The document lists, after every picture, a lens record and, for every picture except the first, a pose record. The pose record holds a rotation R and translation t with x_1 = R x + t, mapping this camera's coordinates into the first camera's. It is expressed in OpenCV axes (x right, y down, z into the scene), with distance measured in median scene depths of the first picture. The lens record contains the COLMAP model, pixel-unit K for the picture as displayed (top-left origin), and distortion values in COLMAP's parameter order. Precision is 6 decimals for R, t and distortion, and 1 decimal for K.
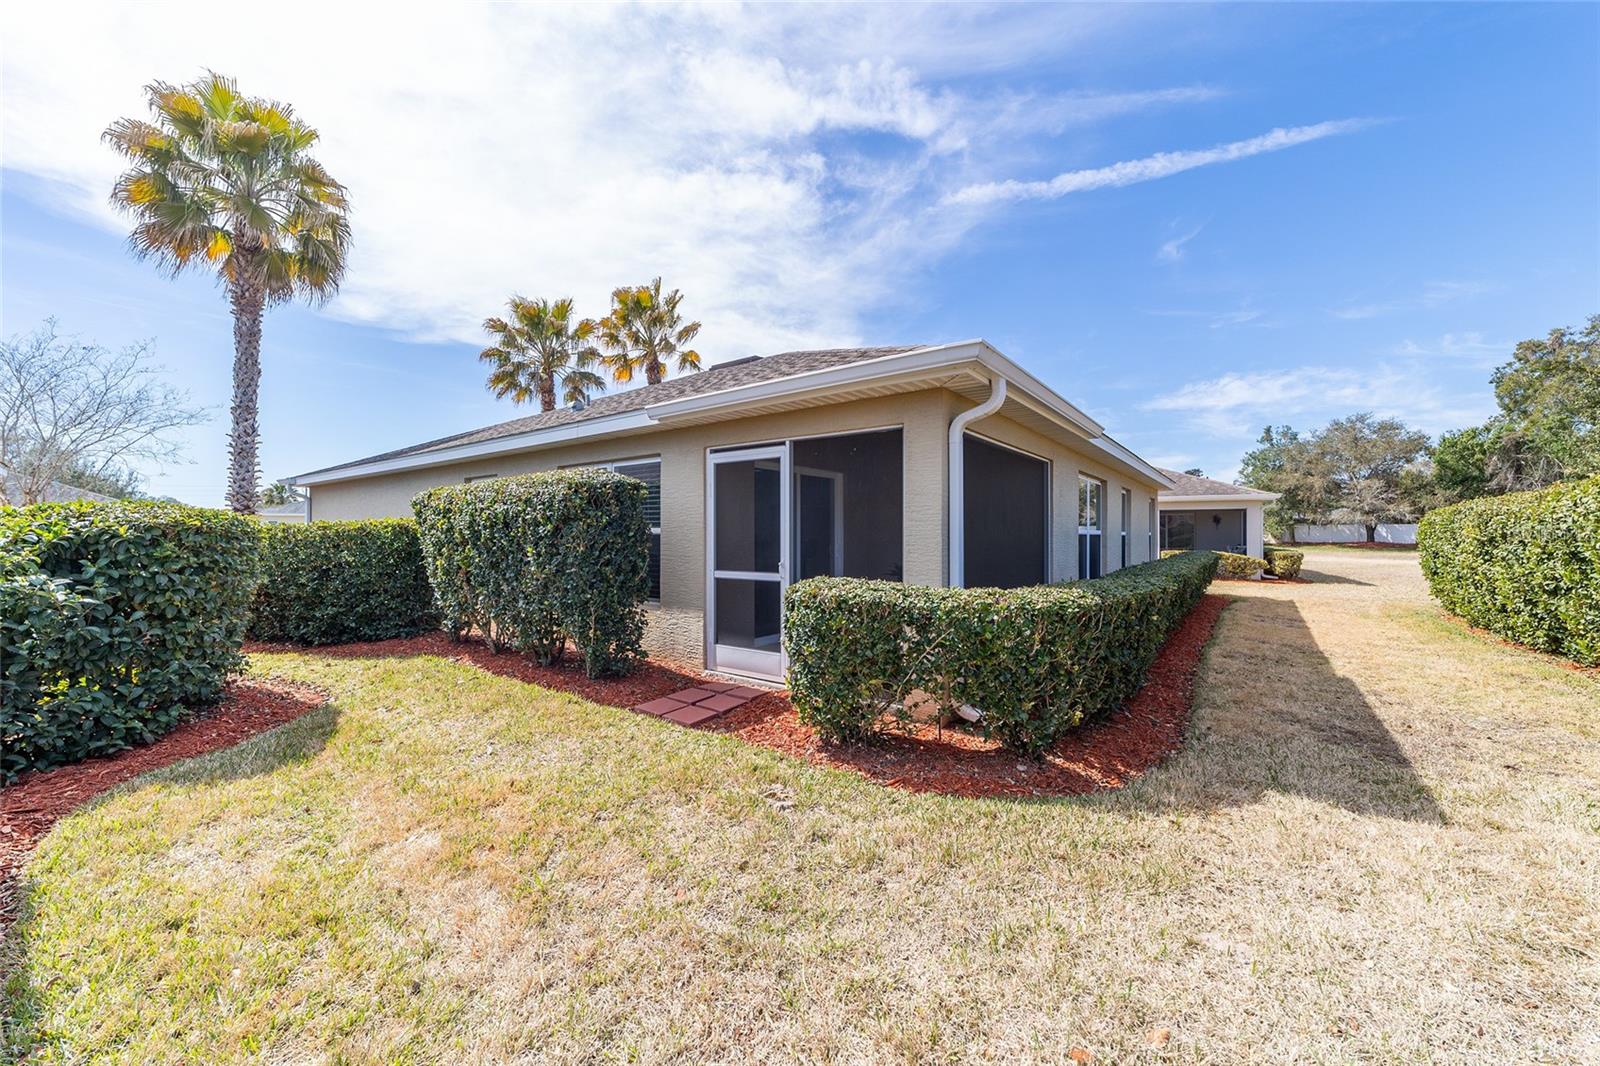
lens RADIAL K [[613.0, 0, 802.0], [0, 613.0, 534.4], [0, 0, 1]] dist [-0.015681, 0.007795]
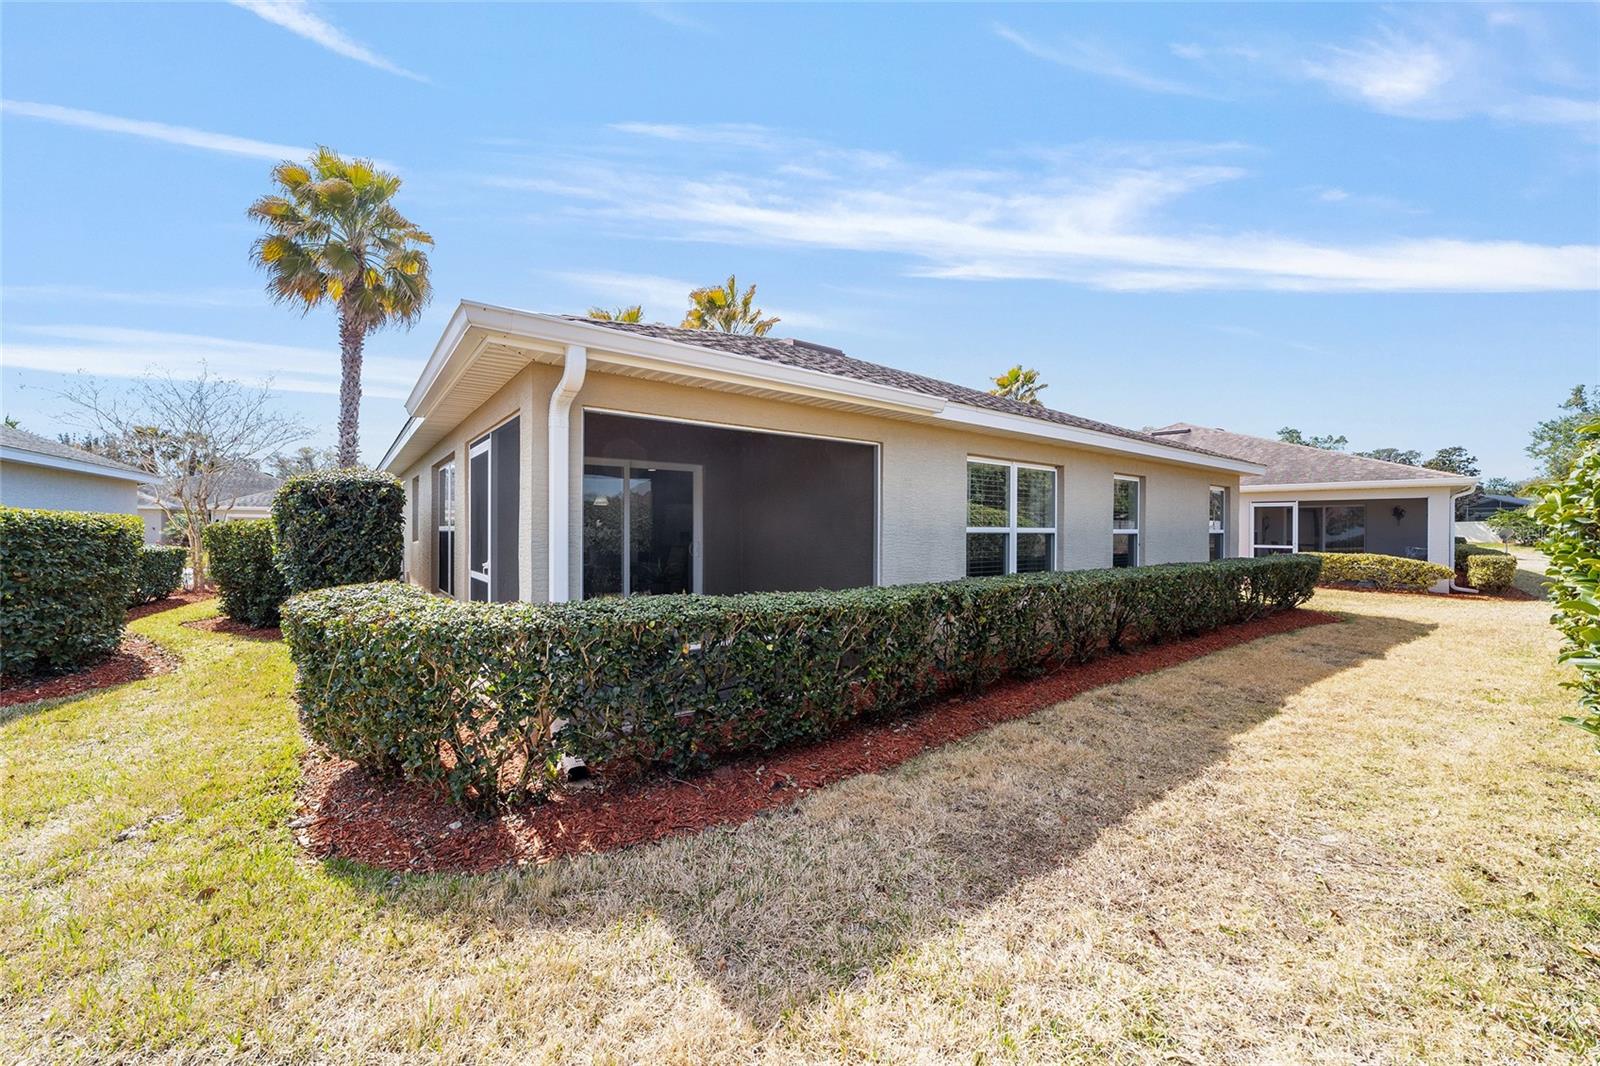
lens RADIAL K [[613.0, 0, 804.4], [0, 613.0, 536.9], [0, 0, 1]] dist [-0.015681, 0.007795]
pose [[0.961110, 0.006761, -0.276082, 0.275830], [-0.002873, 0.999891, 0.014485, -0.004046], [0.276150, -0.013128, 0.961025, 0.095027]]
